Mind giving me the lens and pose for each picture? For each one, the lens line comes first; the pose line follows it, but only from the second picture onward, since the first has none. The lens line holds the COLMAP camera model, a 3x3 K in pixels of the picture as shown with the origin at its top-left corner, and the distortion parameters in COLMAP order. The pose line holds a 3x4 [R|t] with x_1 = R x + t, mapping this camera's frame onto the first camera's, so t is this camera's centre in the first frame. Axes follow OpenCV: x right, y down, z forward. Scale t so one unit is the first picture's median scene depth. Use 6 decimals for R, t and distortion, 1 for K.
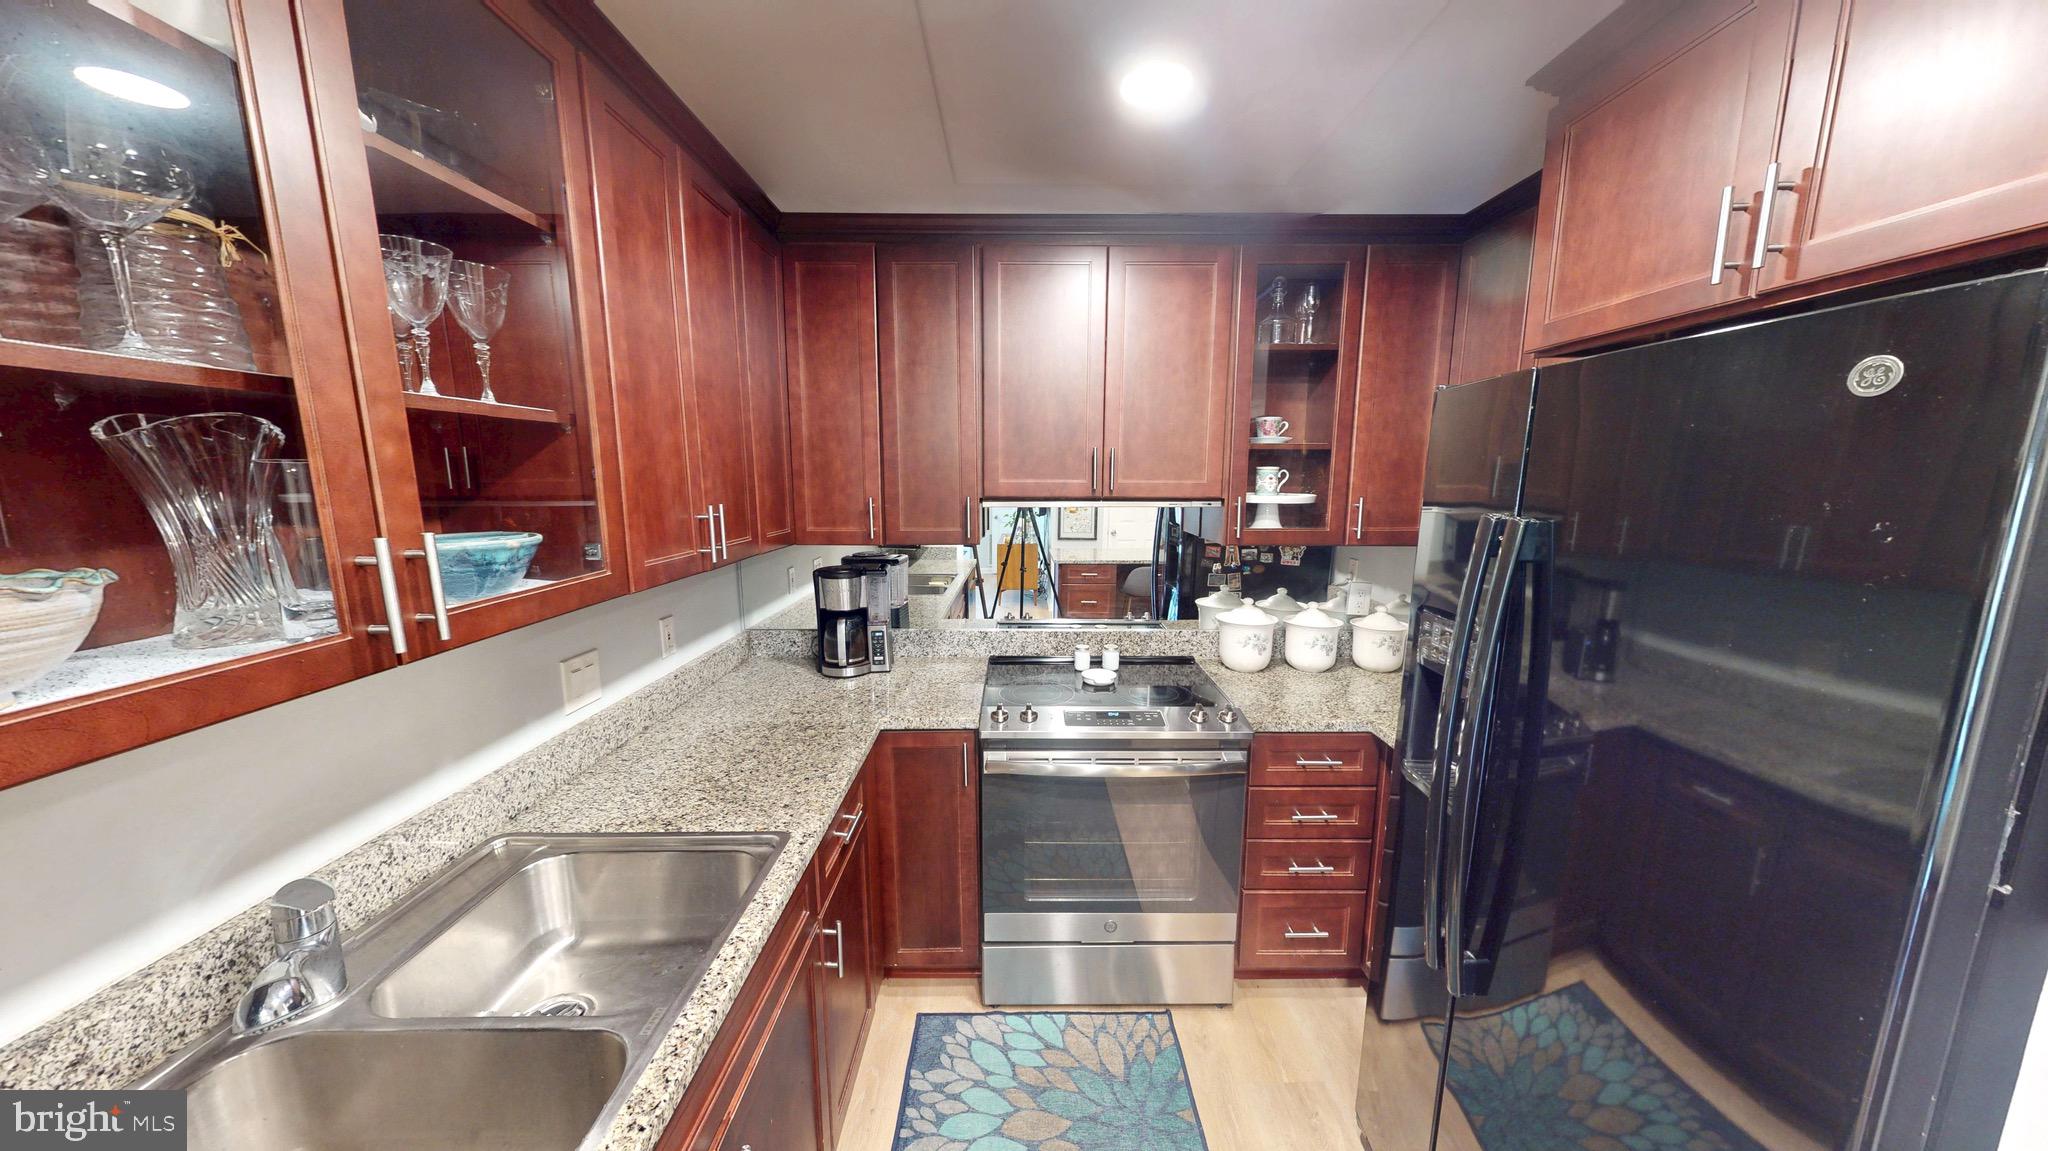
lens RADIAL K [[655.4, 0, 1023.8], [0, 655.4, 577.8], [0, 0, 1]] dist [0.000039, 0.000233]
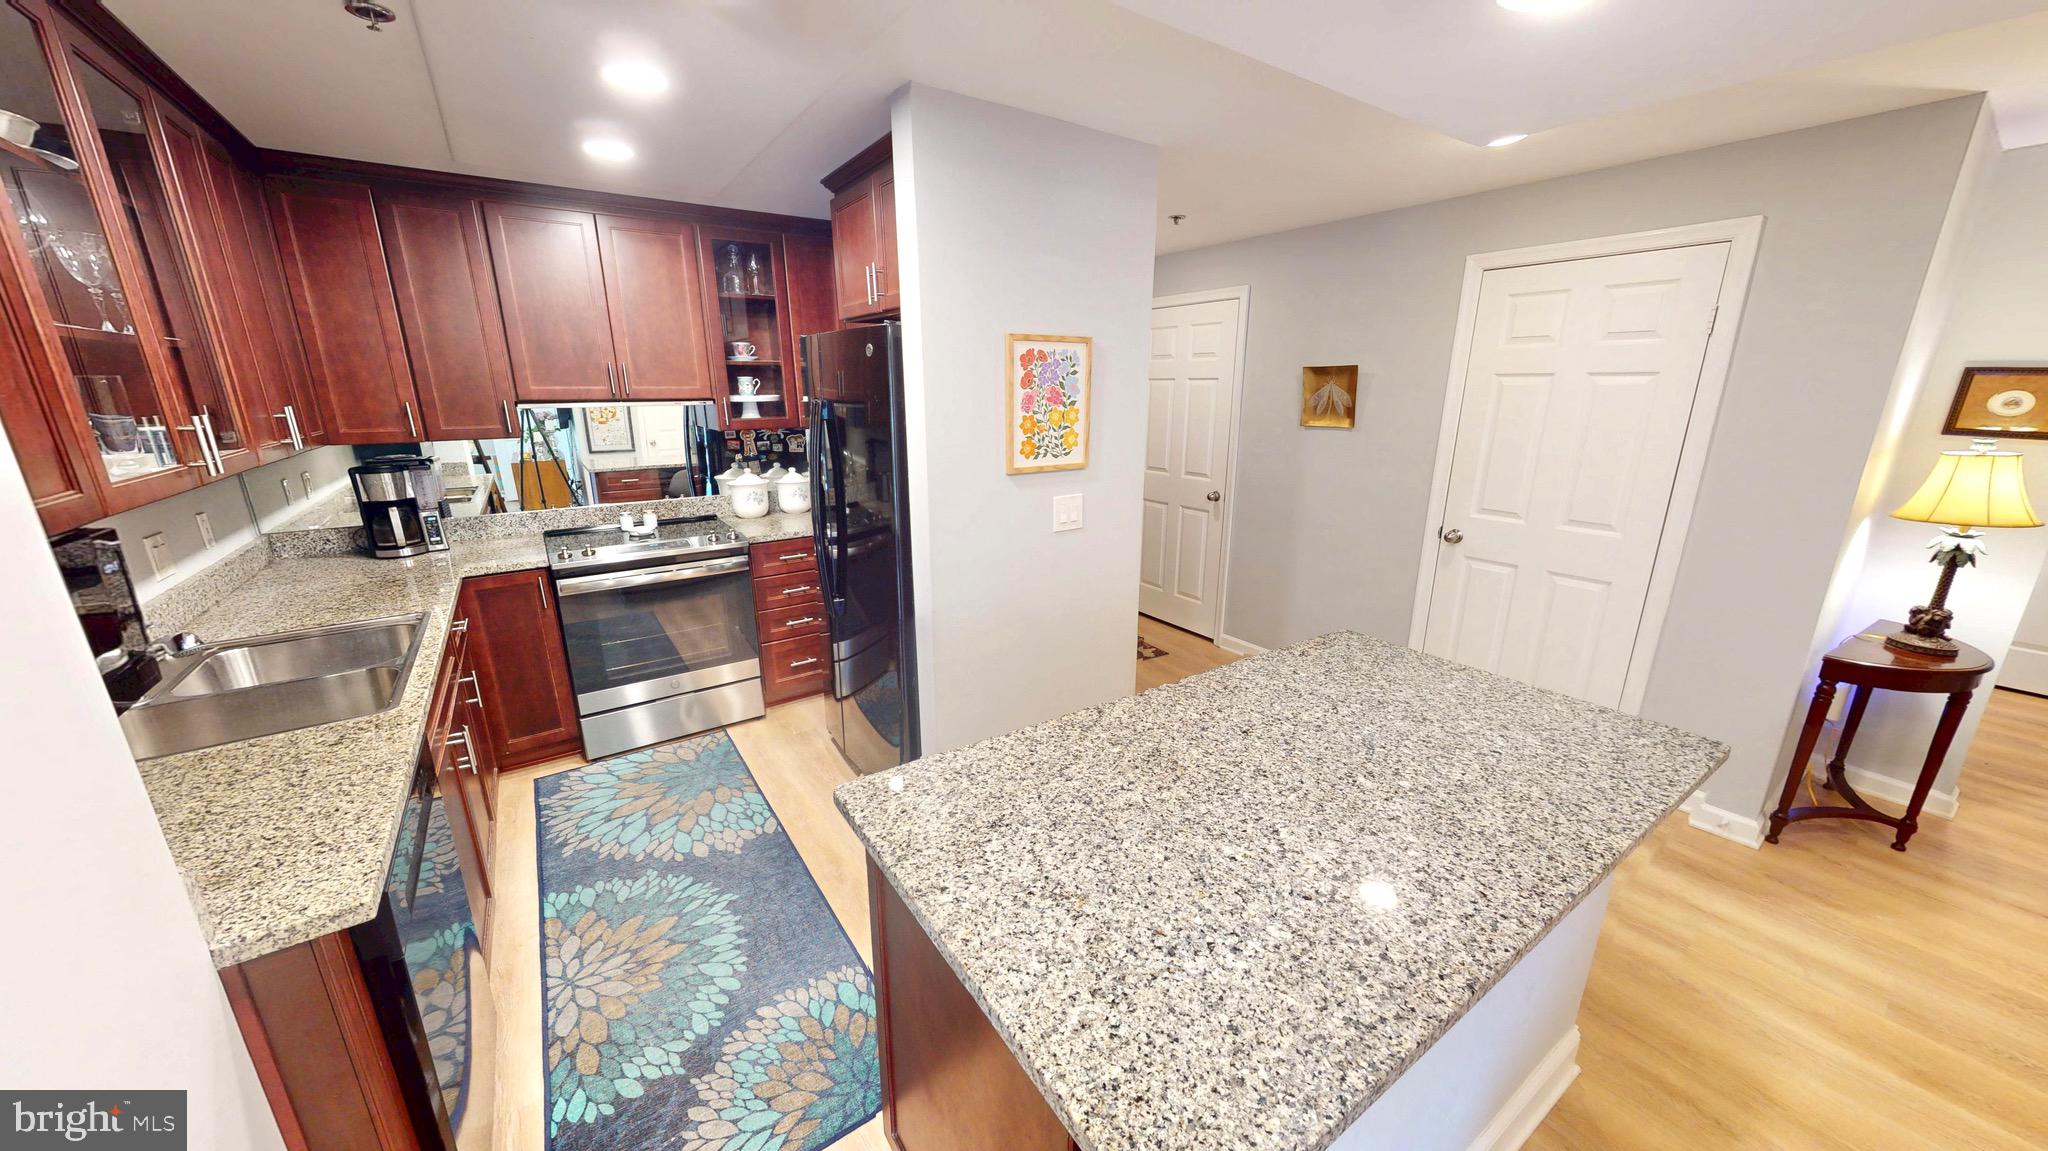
lens RADIAL K [[700.5, 0, 1024.5], [0, 700.5, 577.8], [0, 0, 1]] dist [-0.000994, 0.000069]
pose [[0.821960, -0.155536, 0.547896, -0.054208], [0.091325, 0.985534, 0.142765, 0.125050], [-0.562175, -0.067311, 0.824274, -0.783695]]
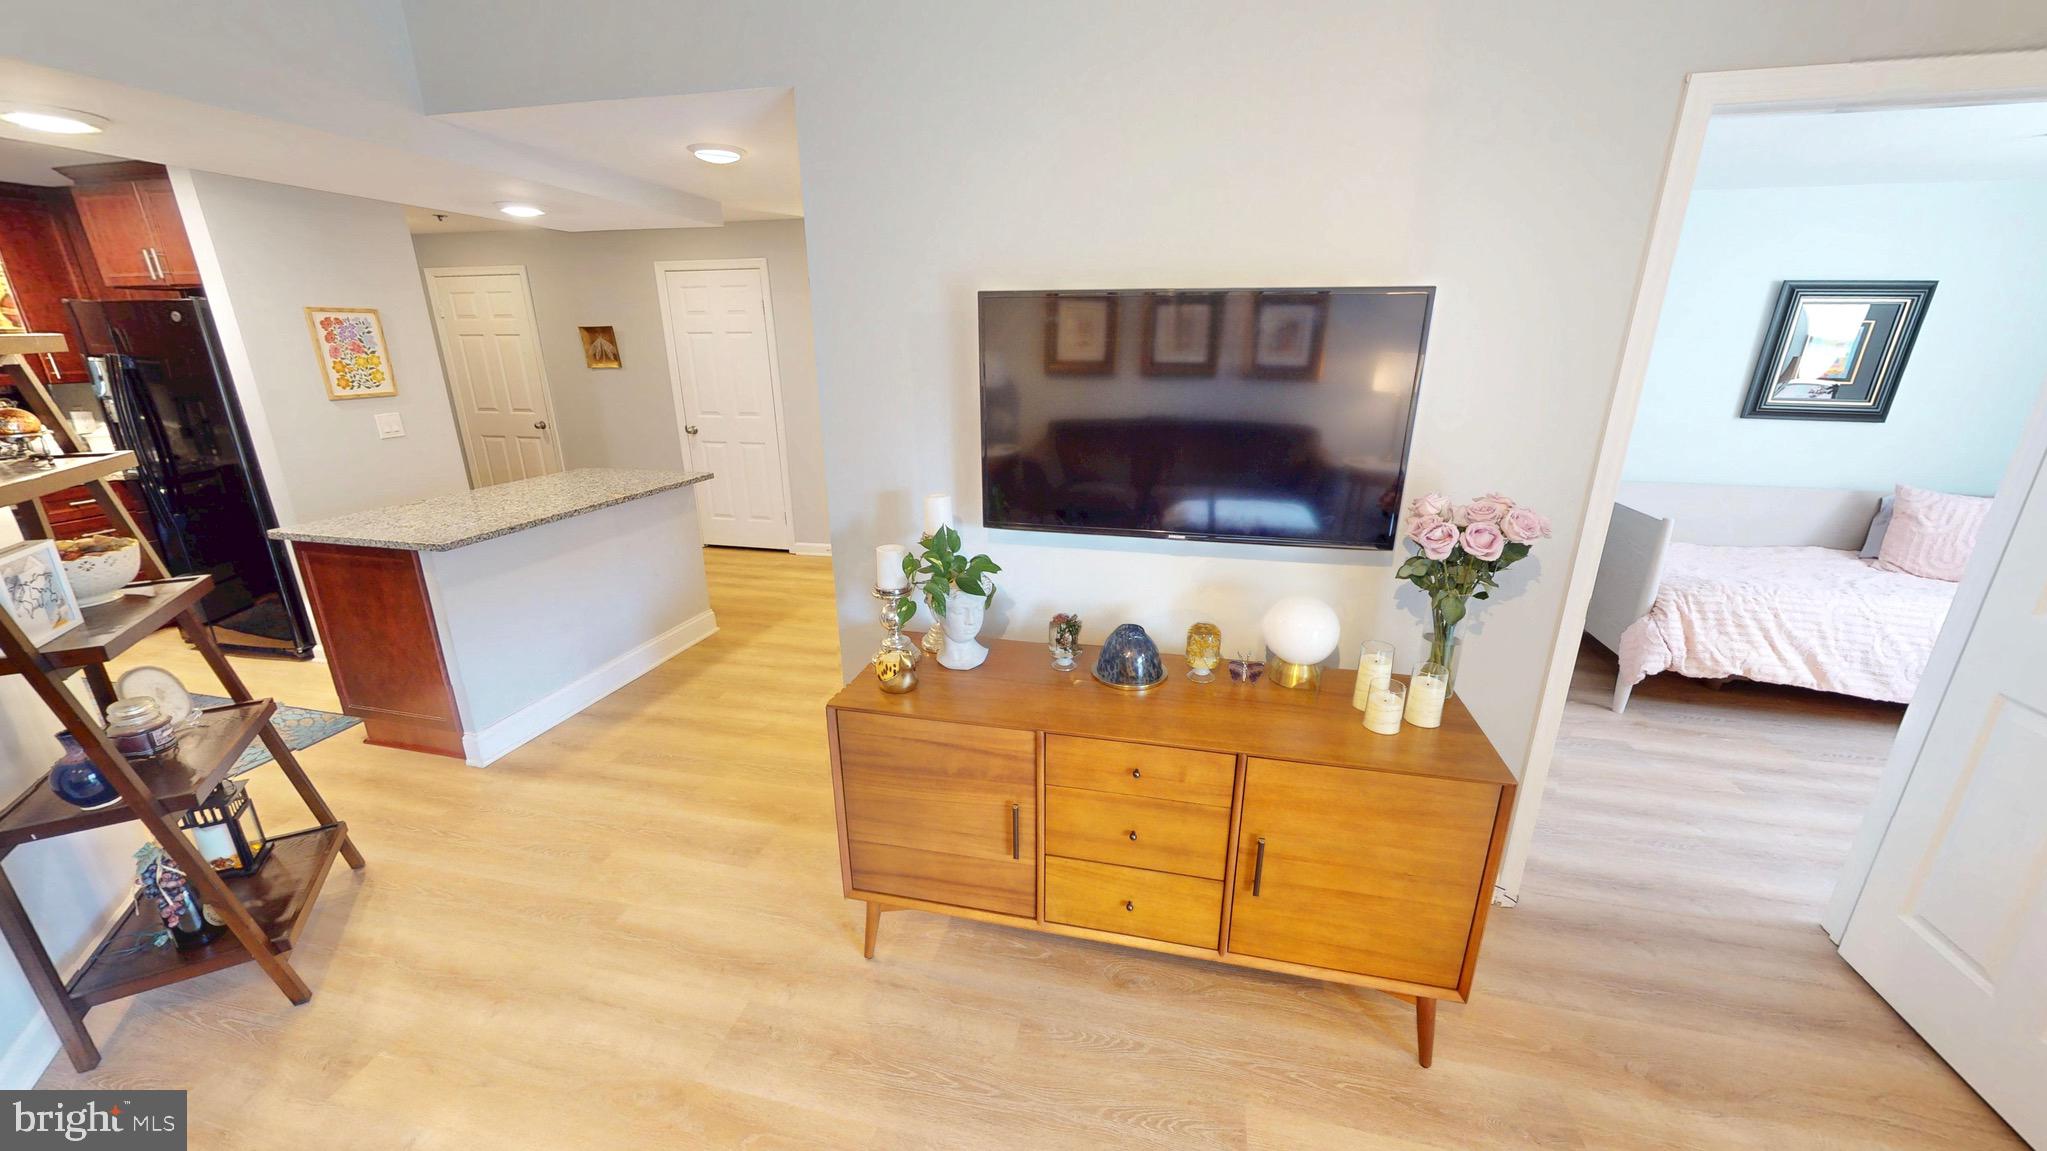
lens RADIAL K [[754.2, 0, 1023.5], [0, 754.2, 575.5], [0, 0, 1]] dist [0.009001, -0.000183]
pose [[0.230104, -0.299712, 0.925865, -0.929994], [0.155606, 0.950485, 0.269009, 0.298534], [-0.960645, 0.082171, 0.265347, -1.965883]]
